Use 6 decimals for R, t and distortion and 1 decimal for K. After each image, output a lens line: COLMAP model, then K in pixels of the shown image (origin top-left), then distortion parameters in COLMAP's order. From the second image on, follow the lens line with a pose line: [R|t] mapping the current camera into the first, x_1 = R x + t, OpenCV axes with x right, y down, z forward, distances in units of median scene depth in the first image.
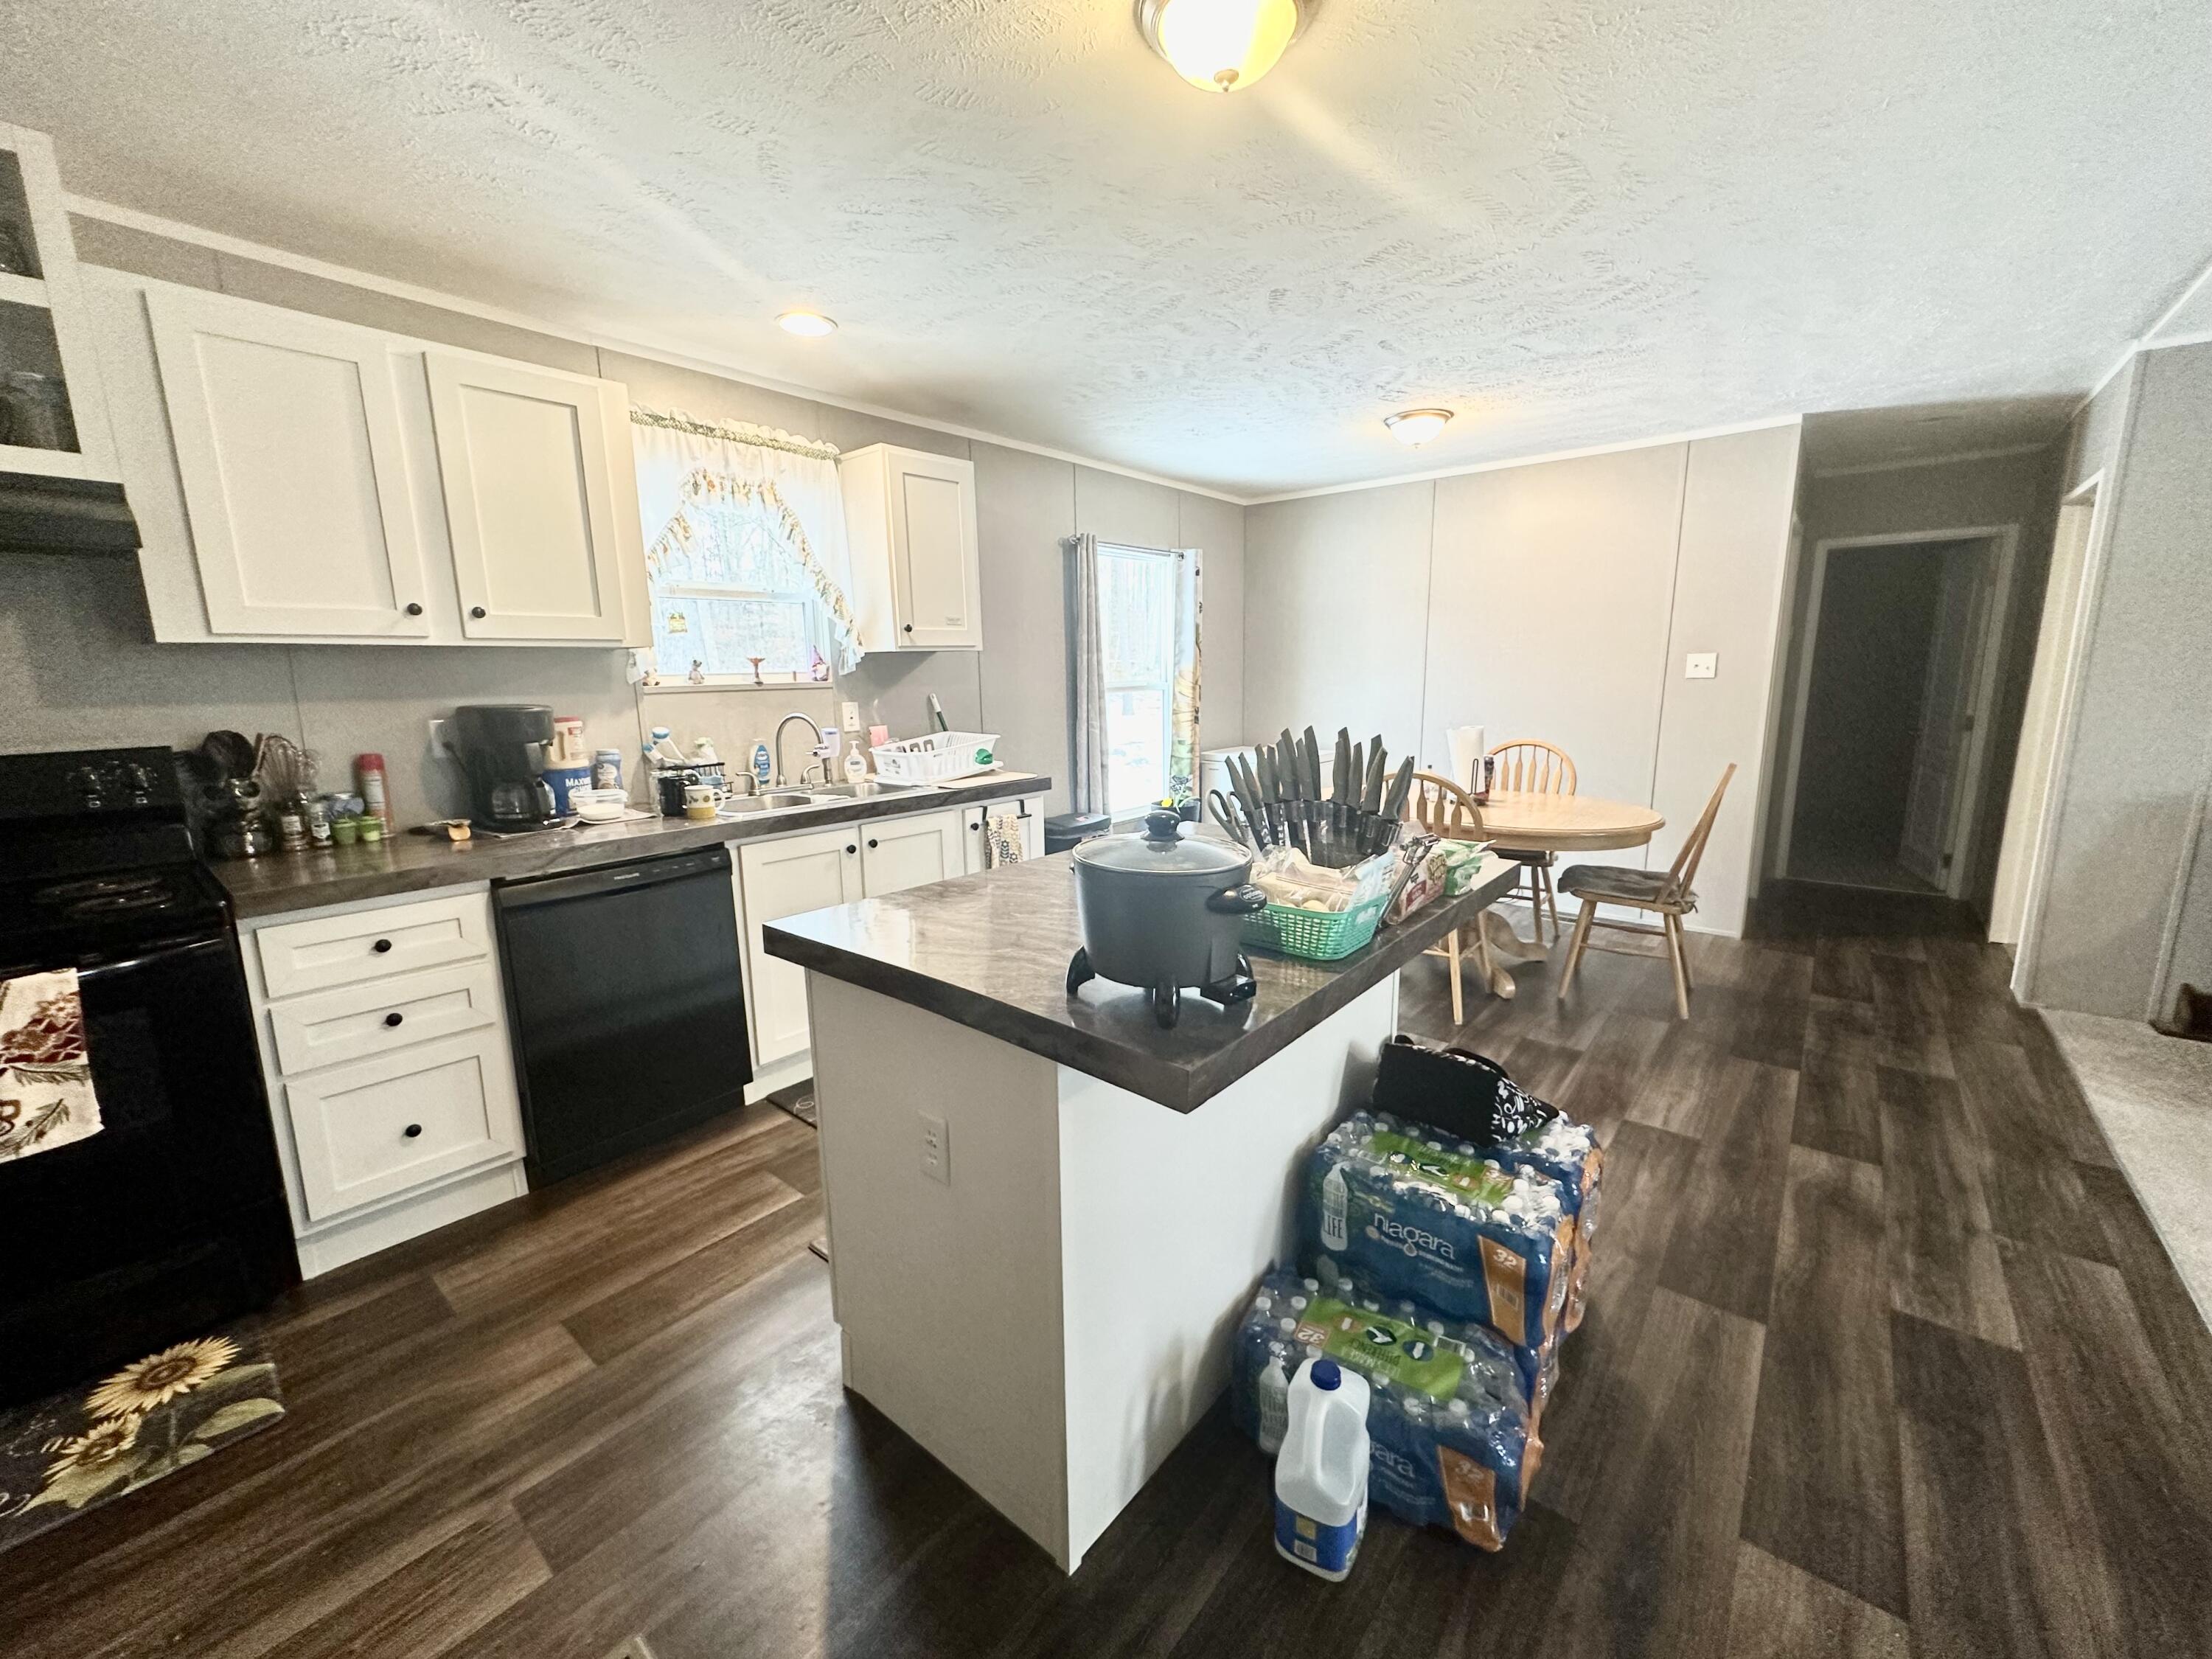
lens RADIAL K [[879.1, 0, 1109.0], [0, 879.1, 829.9], [0, 0, 1]] dist [-0.002599, 0.000251]
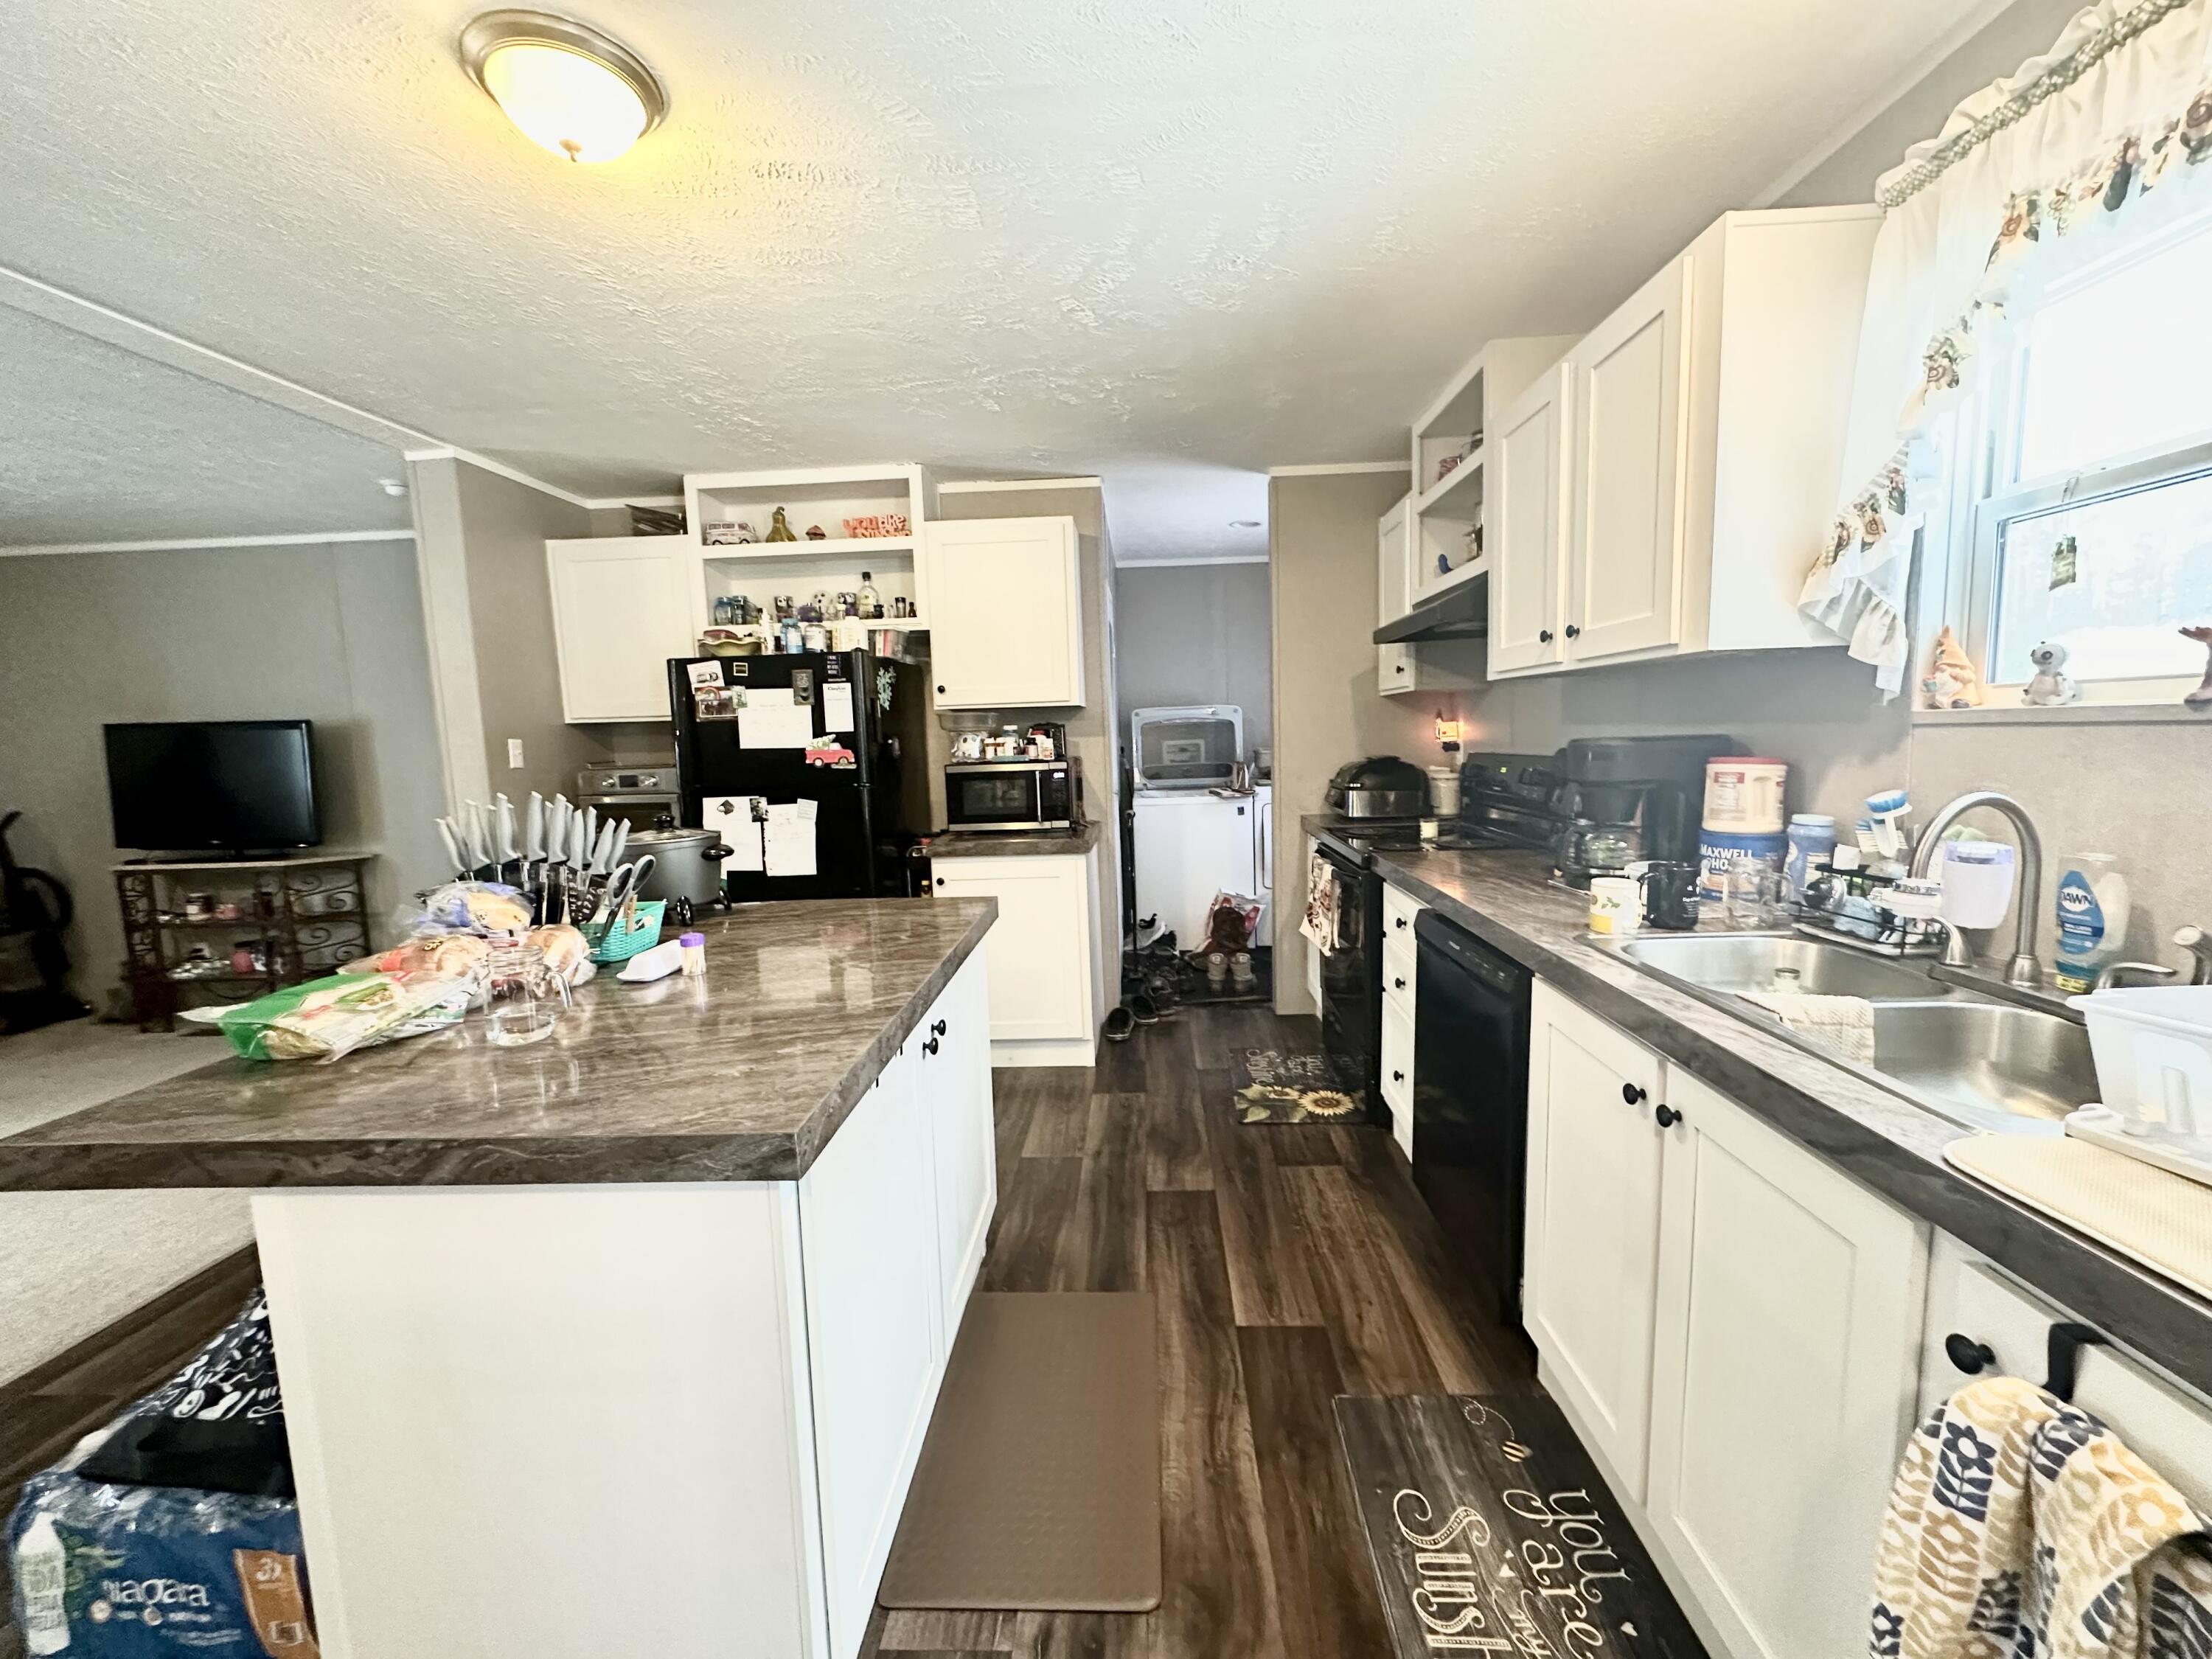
lens RADIAL K [[879.1, 0, 1109.5], [0, 879.1, 830.4], [0, 0, 1]] dist [-0.002599, 0.000251]
pose [[-0.793259, 0.107929, -0.599242, 0.196443], [-0.066670, 0.962851, 0.261673, -0.244199], [0.605223, 0.247526, -0.756595, 1.376830]]
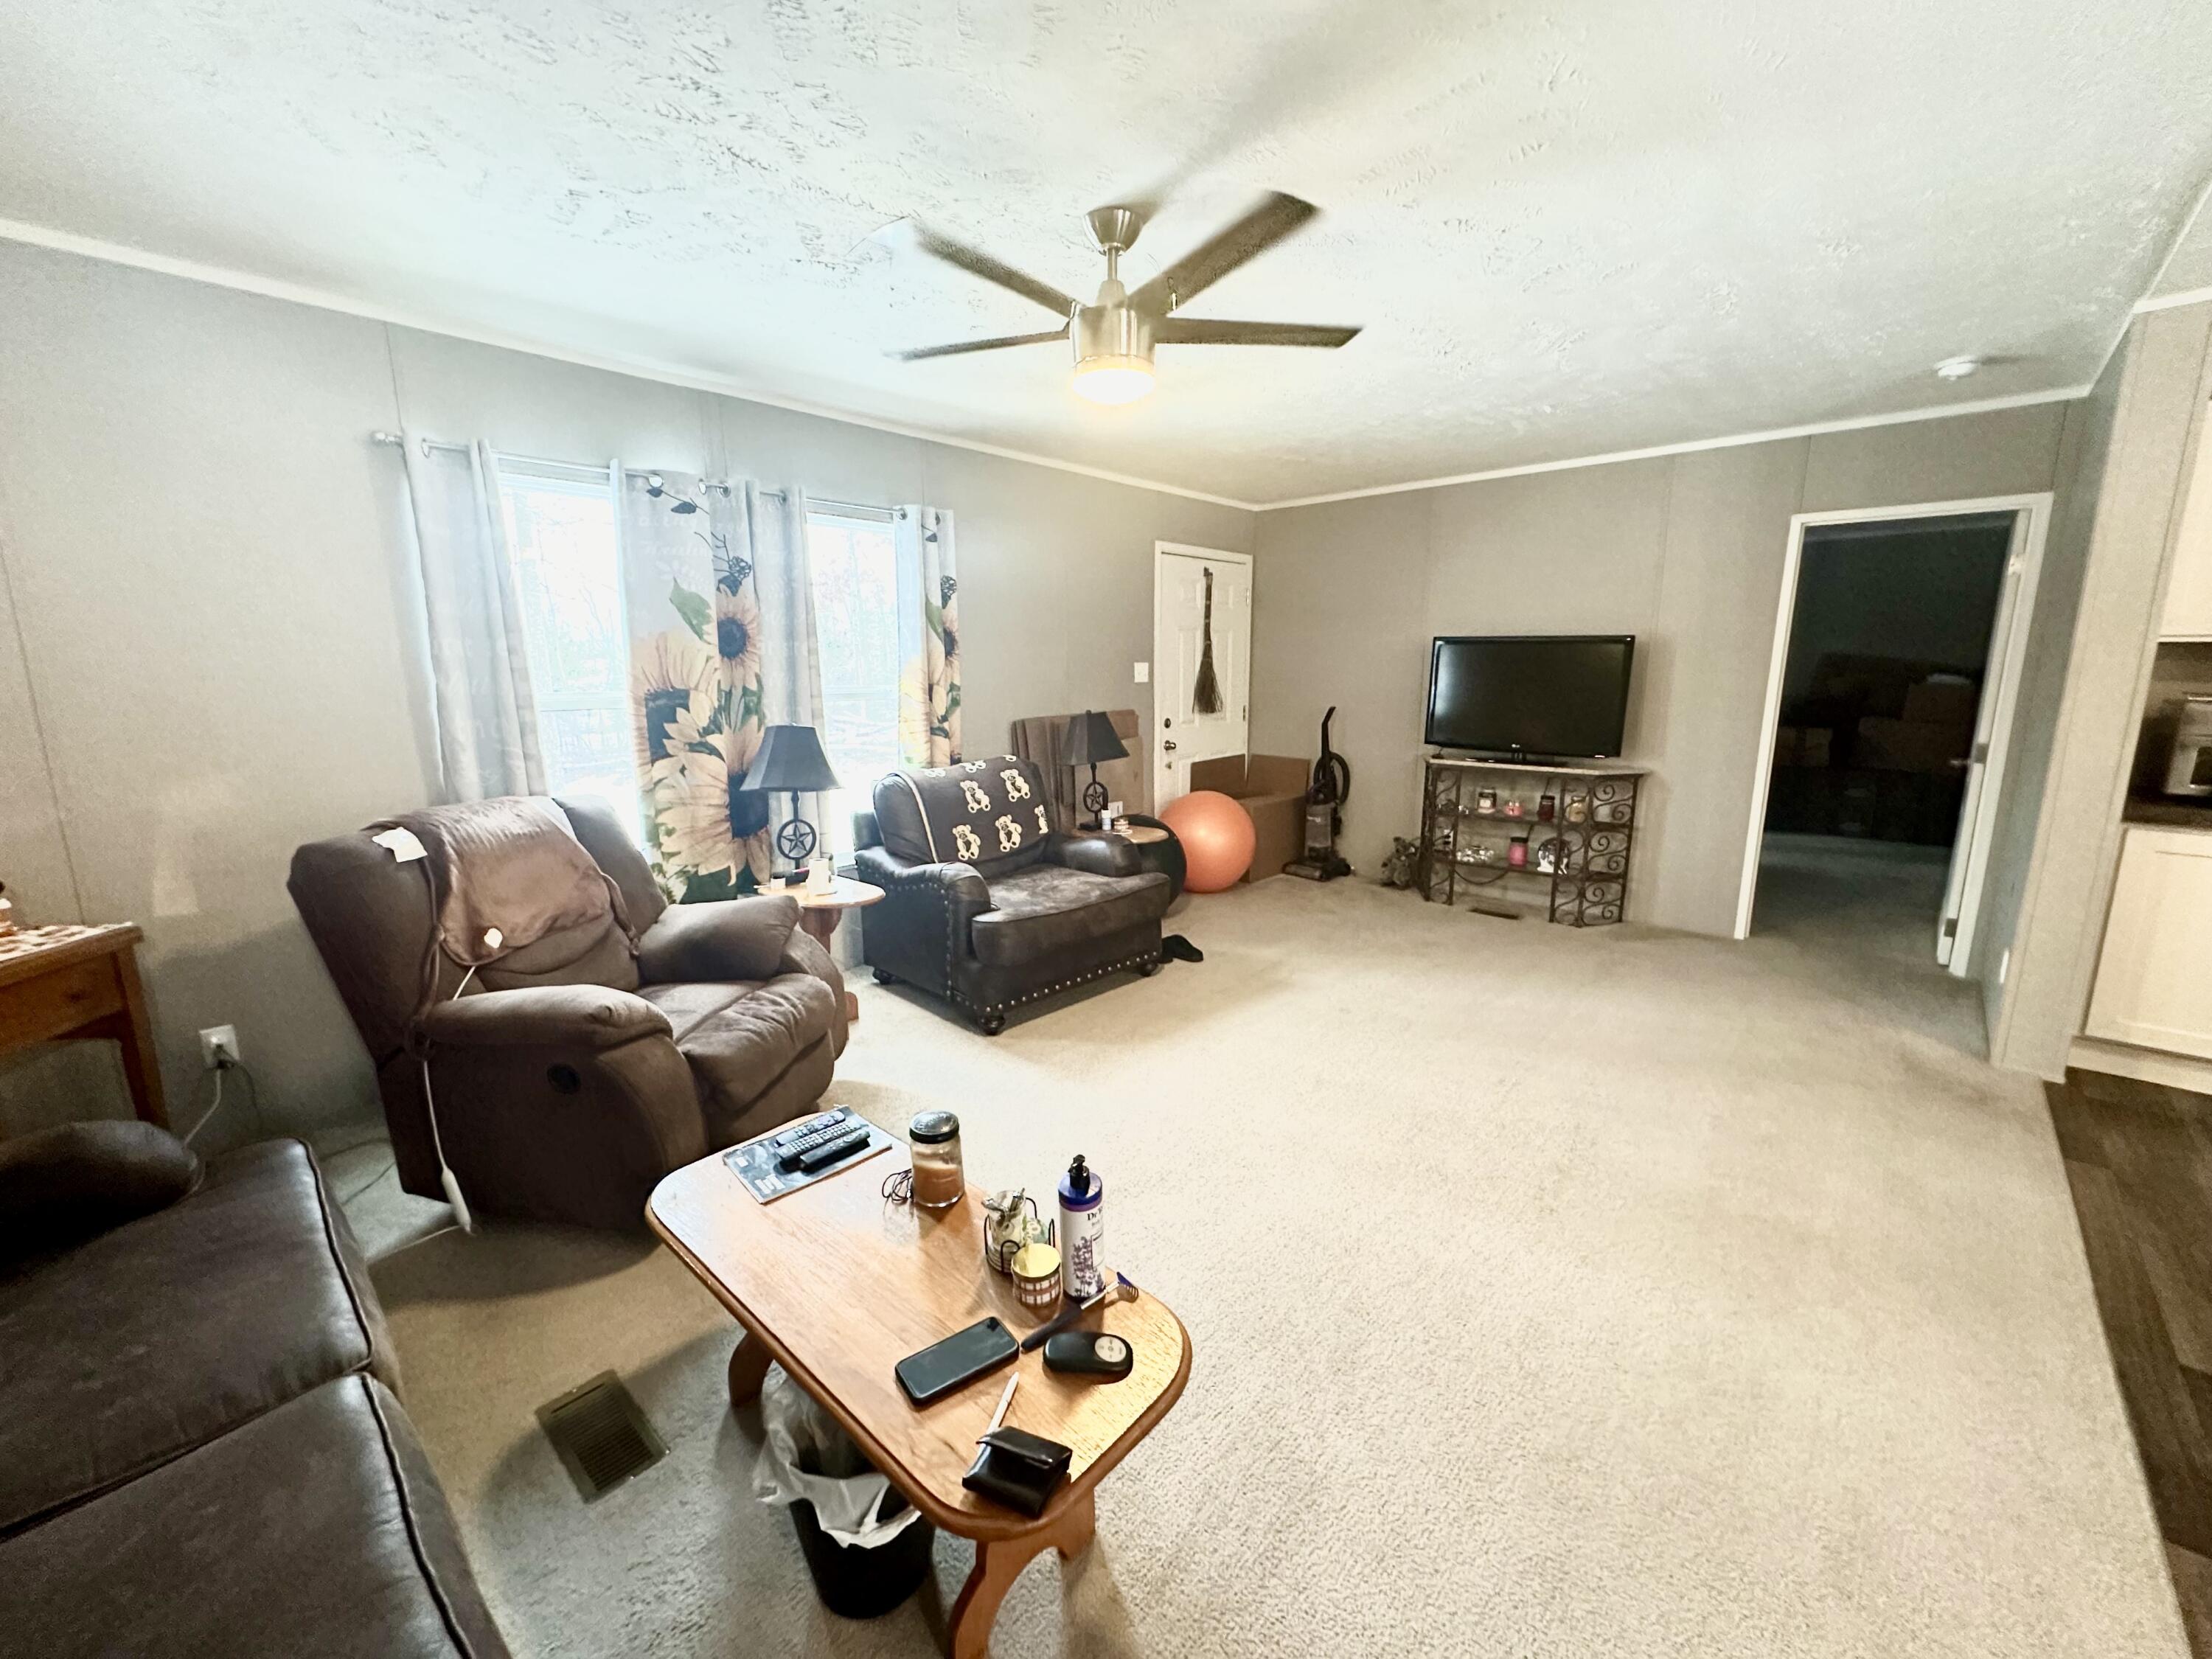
lens RADIAL K [[879.1, 0, 1113.9], [0, 879.1, 829.1], [0, 0, 1]] dist [-0.002599, 0.000251]
pose [[-0.998724, 0.008176, 0.049843, 1.374170], [0.025507, 0.933378, 0.357988, -0.192219], [-0.043596, 0.358802, -0.932395, 0.893843]]
